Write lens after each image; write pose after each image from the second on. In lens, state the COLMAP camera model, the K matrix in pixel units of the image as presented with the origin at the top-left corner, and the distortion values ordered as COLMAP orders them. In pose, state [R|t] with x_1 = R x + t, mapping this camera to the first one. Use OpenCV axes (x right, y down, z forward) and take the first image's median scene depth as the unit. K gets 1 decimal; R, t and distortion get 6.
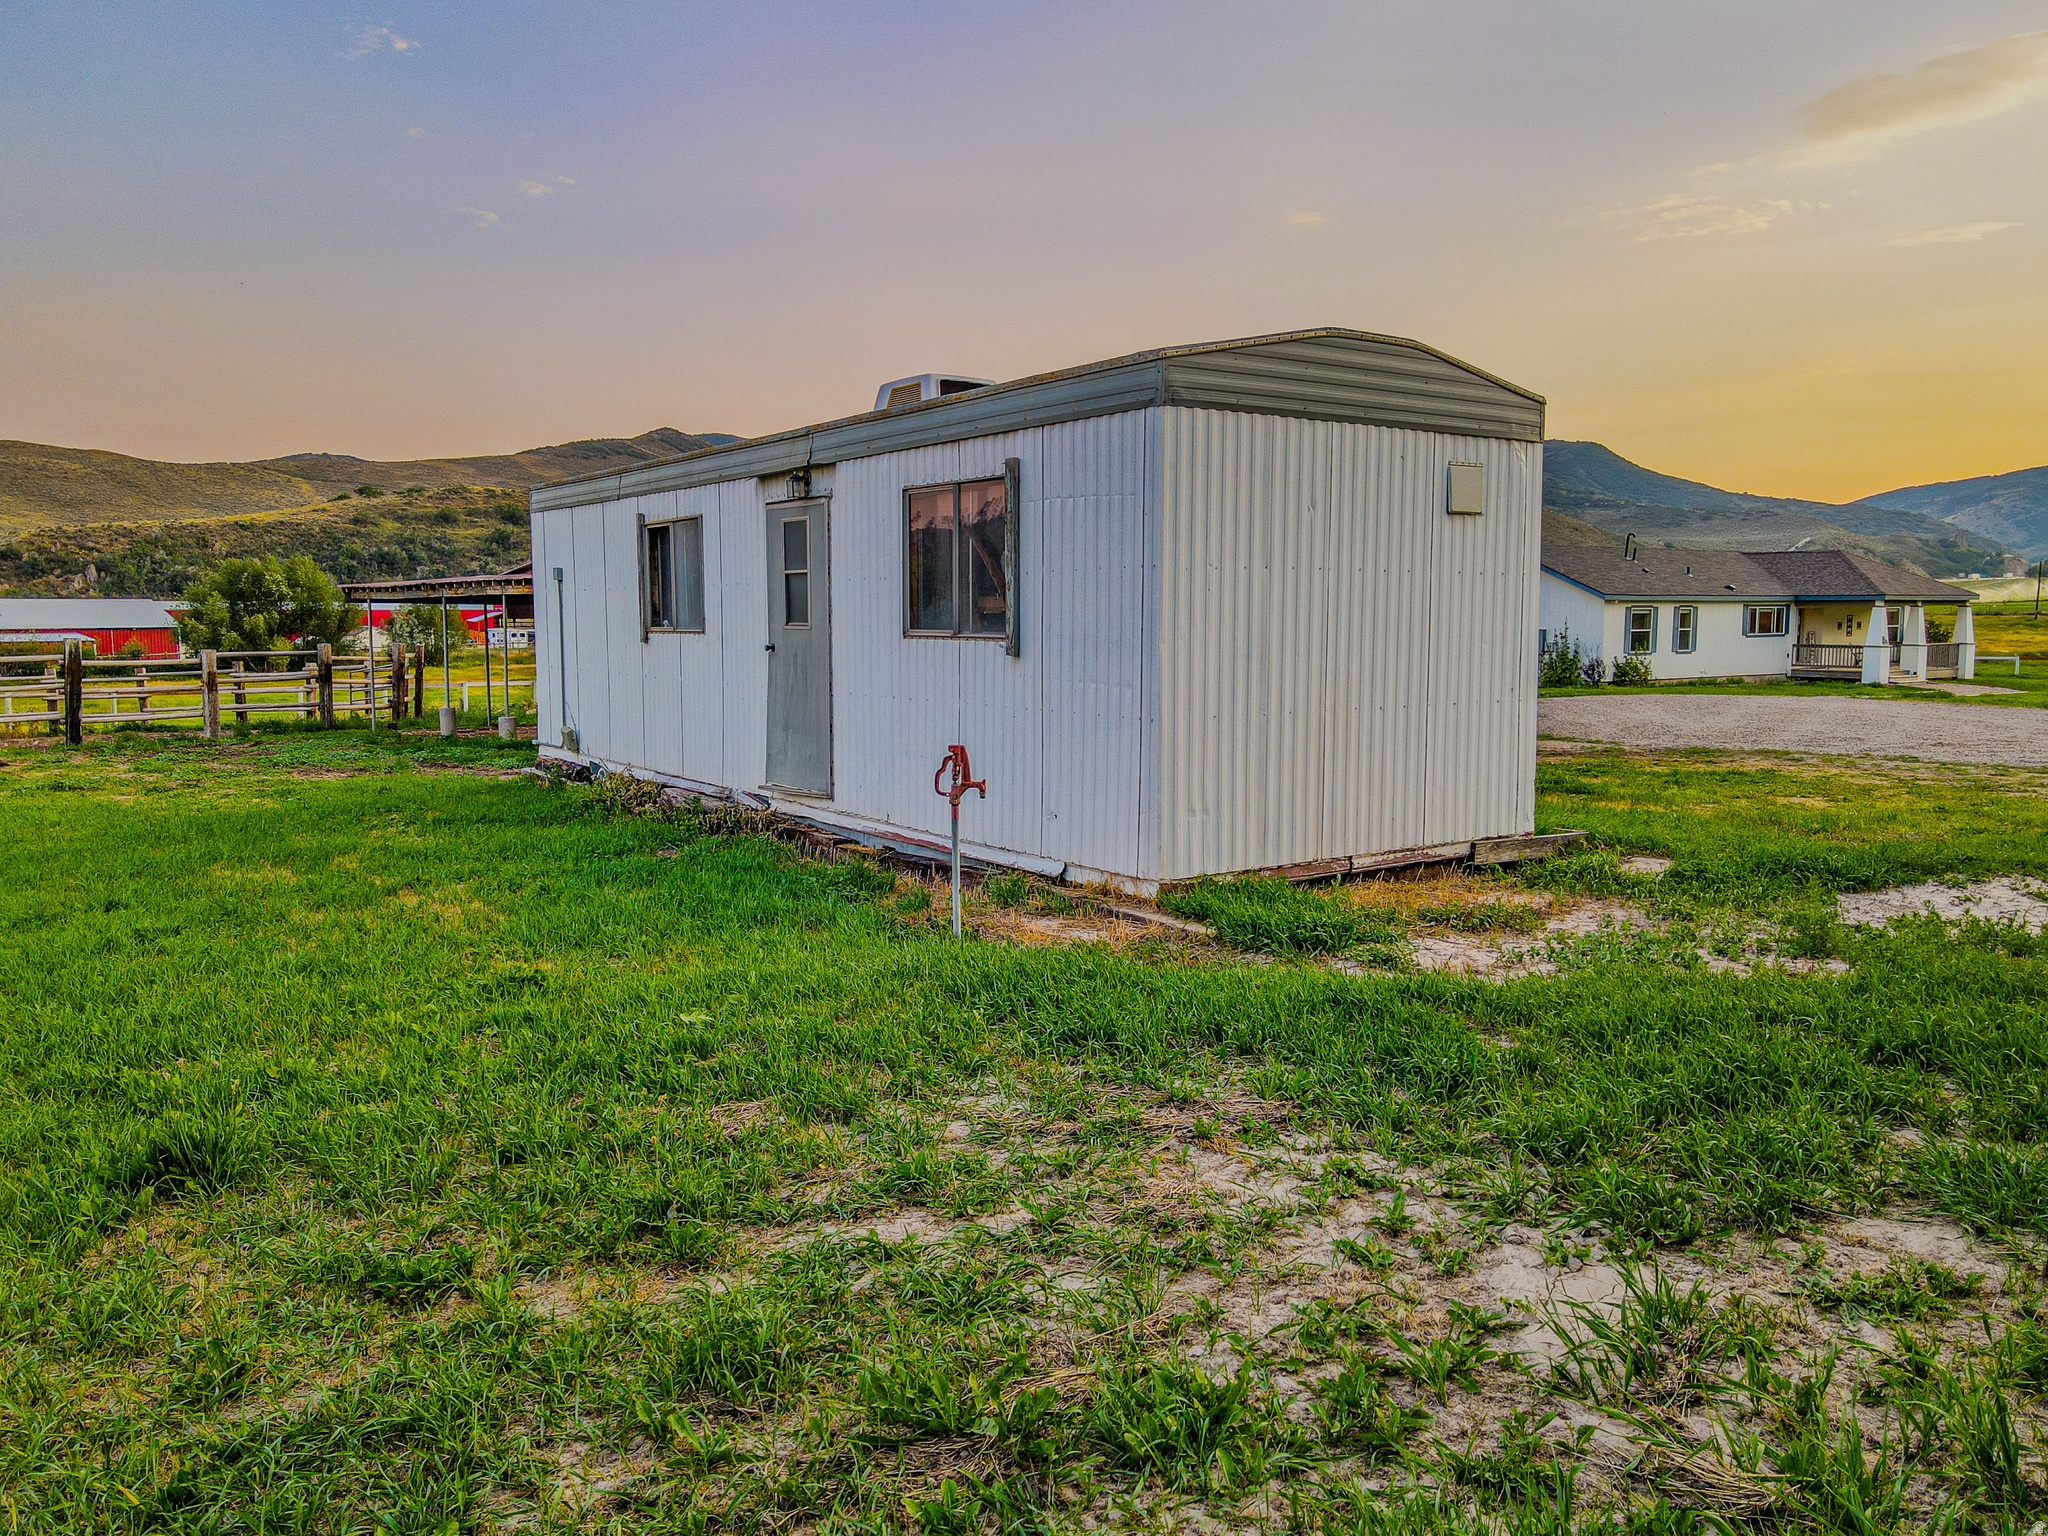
lens RADIAL K [[1511.8, 0, 1028.4], [0, 1511.8, 760.4], [0, 0, 1]] dist [-0.000058, 0.019725]
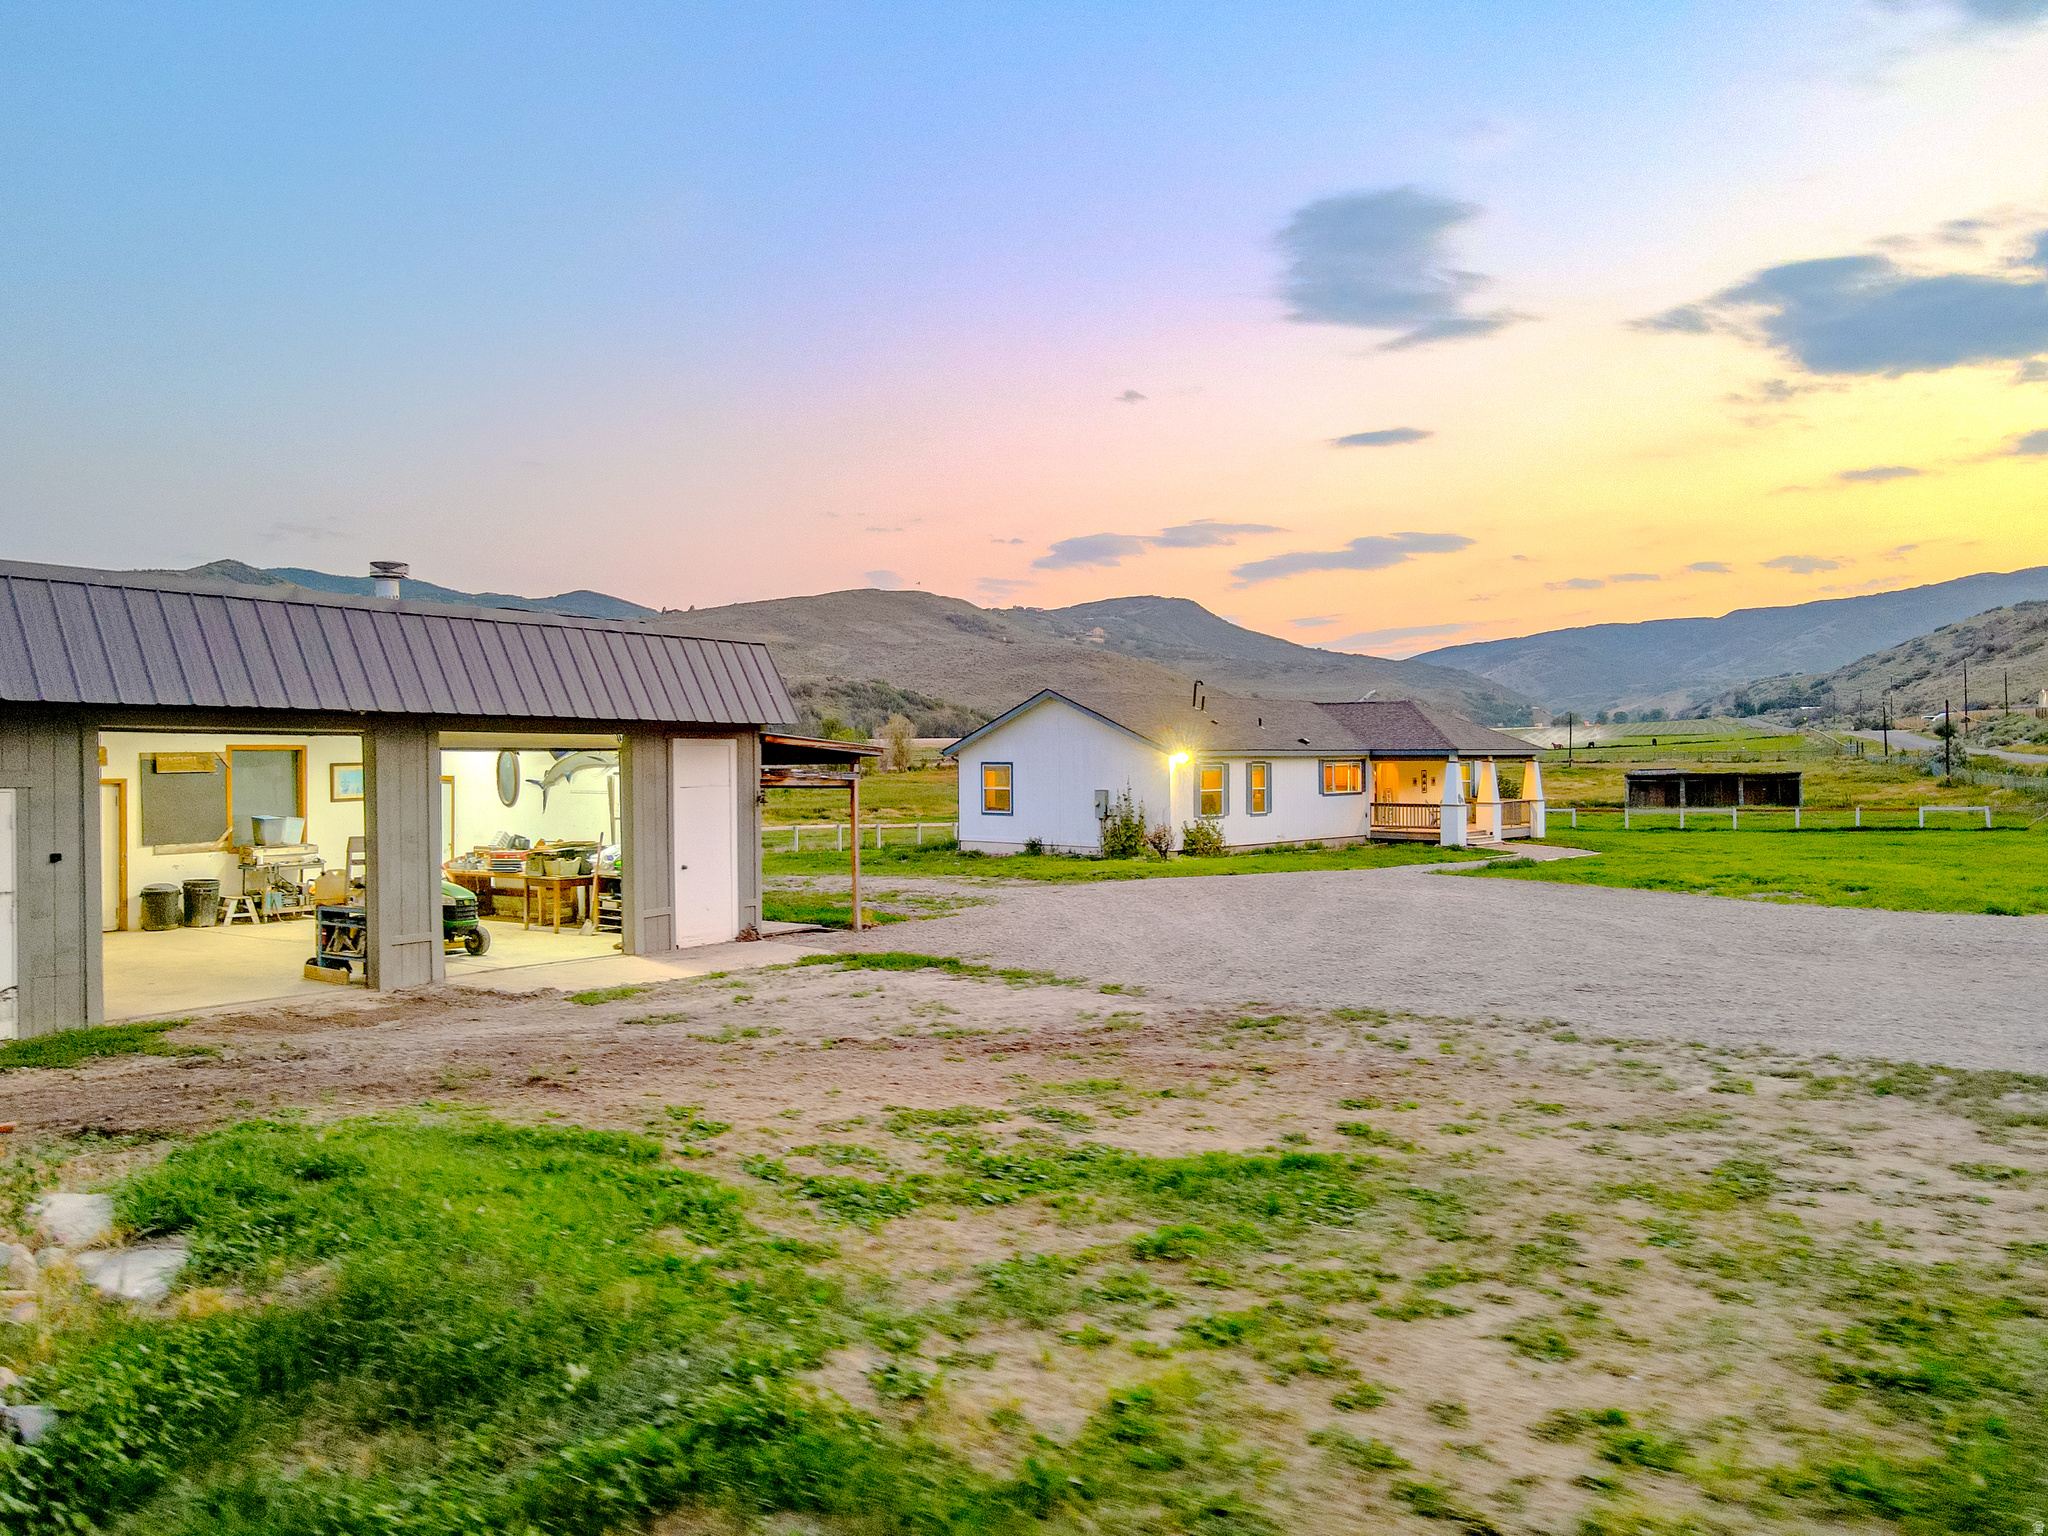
lens RADIAL K [[1511.8, 0, 1010.3], [0, 1511.8, 769.1], [0, 0, 1]] dist [-0.000058, 0.019725]
pose [[0.972211, -0.003978, 0.234071, 0.079654], [0.025109, 0.995860, -0.087366, -0.022805], [-0.232755, 0.090815, 0.968286, 0.163617]]
